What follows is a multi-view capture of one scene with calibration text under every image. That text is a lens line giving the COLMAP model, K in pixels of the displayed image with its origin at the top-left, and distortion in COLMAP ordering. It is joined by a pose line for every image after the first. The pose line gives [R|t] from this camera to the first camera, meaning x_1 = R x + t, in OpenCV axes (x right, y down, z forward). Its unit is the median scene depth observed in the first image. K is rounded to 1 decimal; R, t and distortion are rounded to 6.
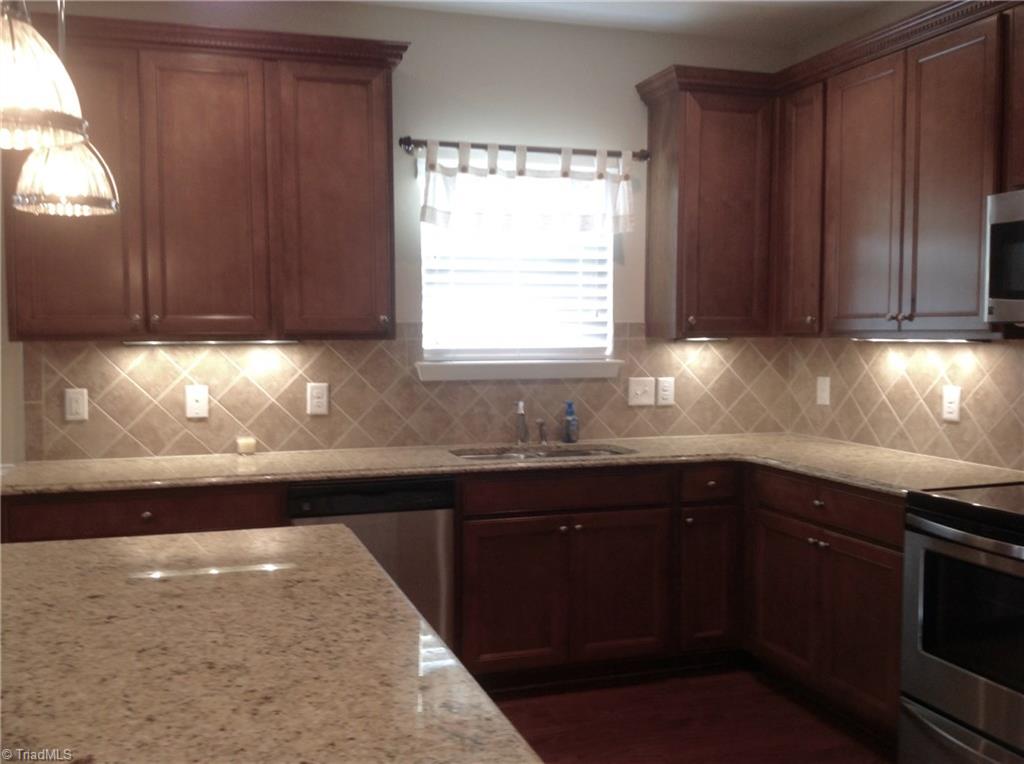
lens RADIAL K [[982.2, 0, 475.1], [0, 982.2, 398.9], [0, 0, 1]] dist [0.203234, -0.427693]
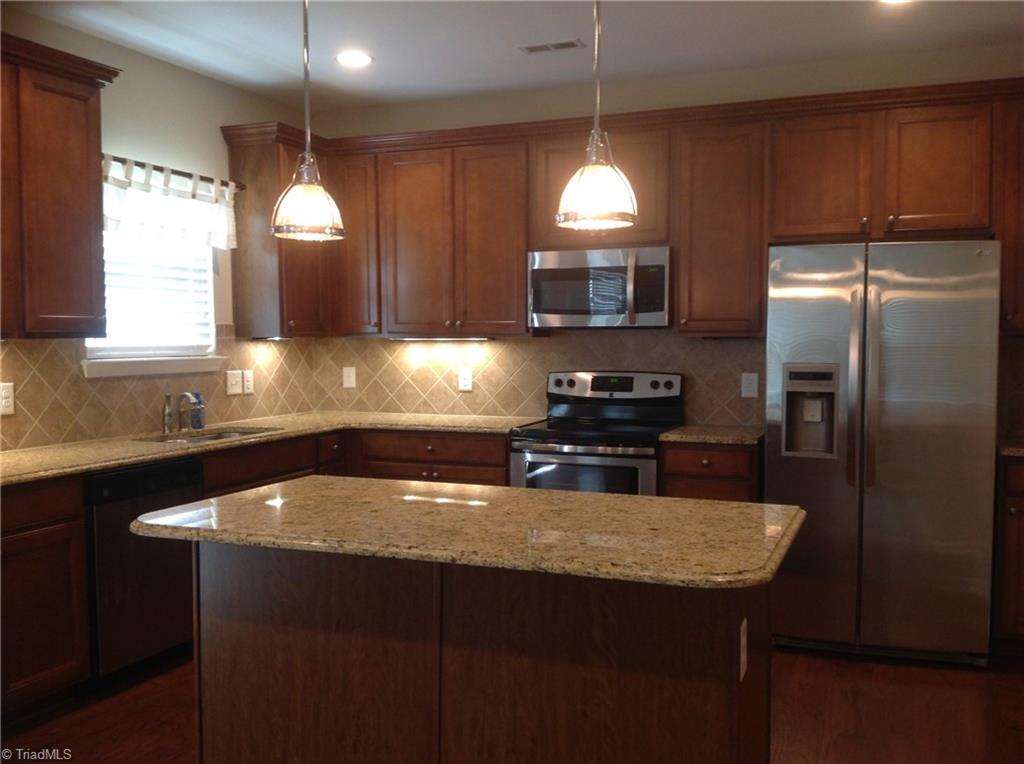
lens RADIAL K [[1002.4, 0, 510.5], [0, 1002.4, 396.9], [0, 0, 1]] dist [0.125368, -0.298265]
pose [[0.633511, -0.046961, 0.772307, -0.595549], [0.054024, 0.998405, 0.016394, 0.008299], [-0.771845, 0.031337, 0.635038, -0.029033]]
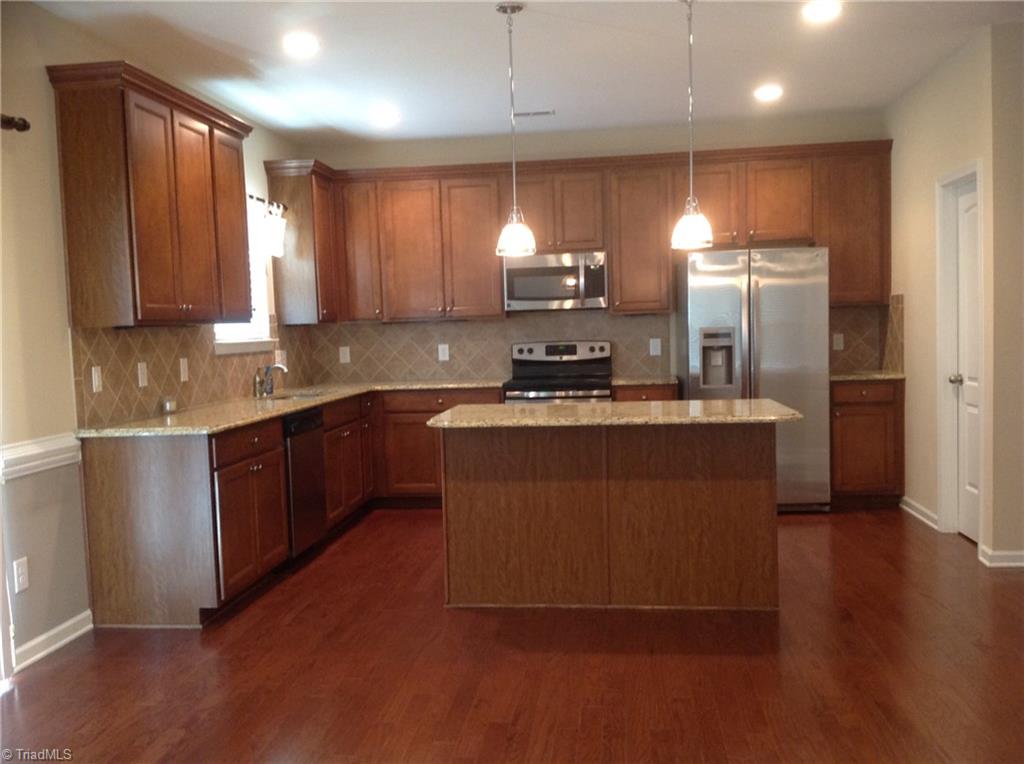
lens RADIAL K [[1002.4, 0, 510.5], [0, 1002.4, 396.9], [0, 0, 1]] dist [0.125368, -0.298265]
pose [[0.406502, -0.075749, 0.910504, -1.183863], [0.092953, 0.994815, 0.041263, 0.020444], [-0.908909, 0.067860, 0.411436, 0.034837]]
